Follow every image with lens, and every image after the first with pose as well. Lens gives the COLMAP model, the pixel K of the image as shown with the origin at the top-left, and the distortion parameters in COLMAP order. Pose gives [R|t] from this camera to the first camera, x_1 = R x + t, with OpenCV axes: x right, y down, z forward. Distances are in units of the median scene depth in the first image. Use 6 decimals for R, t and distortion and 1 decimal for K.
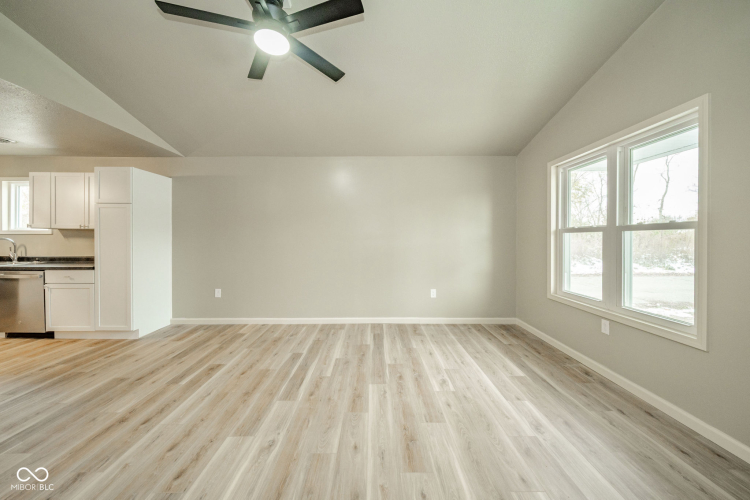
lens RADIAL K [[262.4, 0, 389.6], [0, 262.4, 244.6], [0, 0, 1]] dist [0.000335, -0.001469]
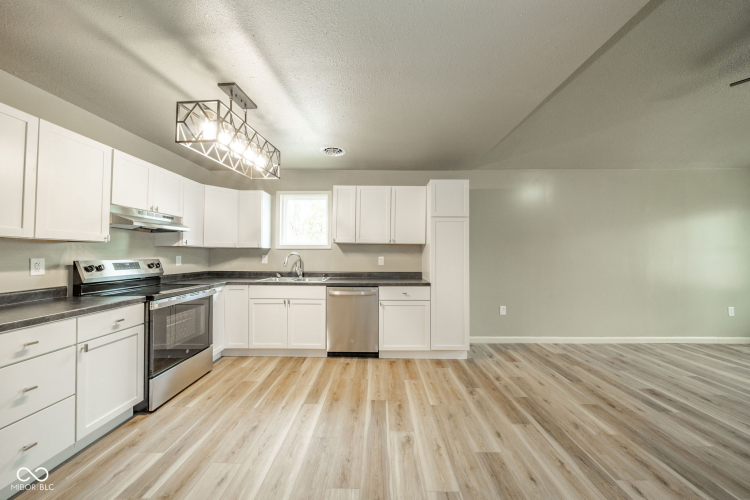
lens RADIAL K [[262.4, 0, 374.0], [0, 262.4, 248.4], [0, 0, 1]] dist [0.000335, -0.001469]
pose [[0.999905, 0.001949, -0.013659, -1.493494], [-0.002396, 0.999459, -0.032787, -0.012212], [0.013588, 0.032817, 0.999369, 0.032200]]
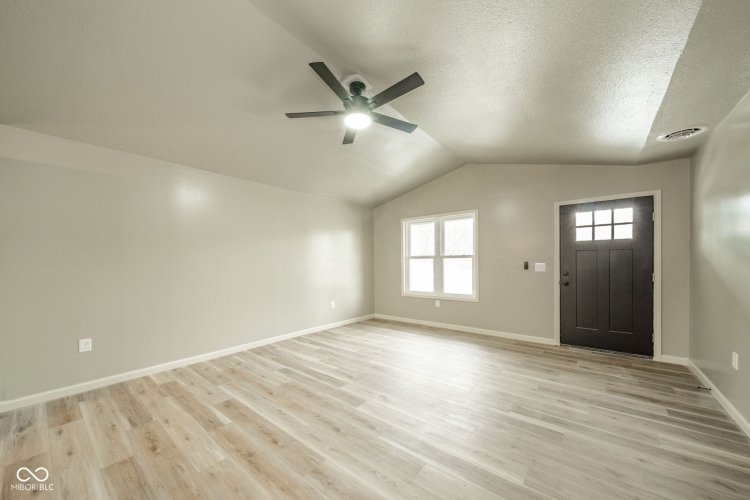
lens RADIAL K [[262.4, 0, 367.6], [0, 262.4, 261.2], [0, 0, 1]] dist [0.000335, -0.001469]
pose [[0.653234, 0.002974, 0.757150, -0.936036], [0.019900, 0.999579, -0.021095, 0.005164], [-0.756894, 0.028847, 0.652901, 0.029262]]
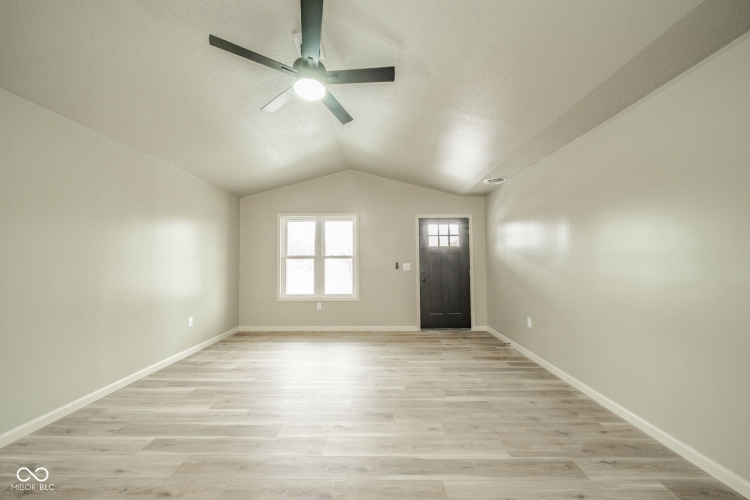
lens RADIAL K [[262.4, 0, 361.6], [0, 262.4, 248.8], [0, 0, 1]] dist [0.000335, -0.001469]
pose [[0.055998, 0.052935, 0.997027, -0.979506], [0.025063, 0.998204, -0.054405, -0.006183], [-0.998116, 0.028035, 0.054571, 0.450404]]
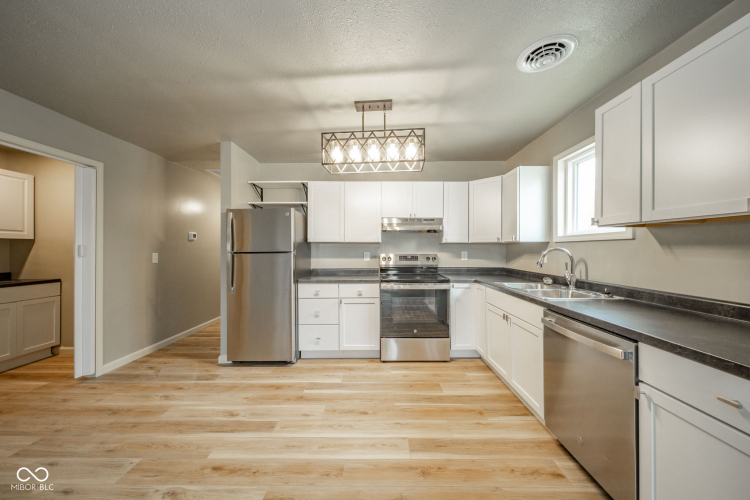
lens RADIAL K [[262.4, 0, 379.5], [0, 262.4, 249.0], [0, 0, 1]] dist [0.000335, -0.001469]
pose [[-0.014751, -0.000289, -0.999891, -1.097825], [-0.009431, 0.999956, -0.000150, -0.022196], [0.999847, 0.009427, -0.014753, 0.752124]]
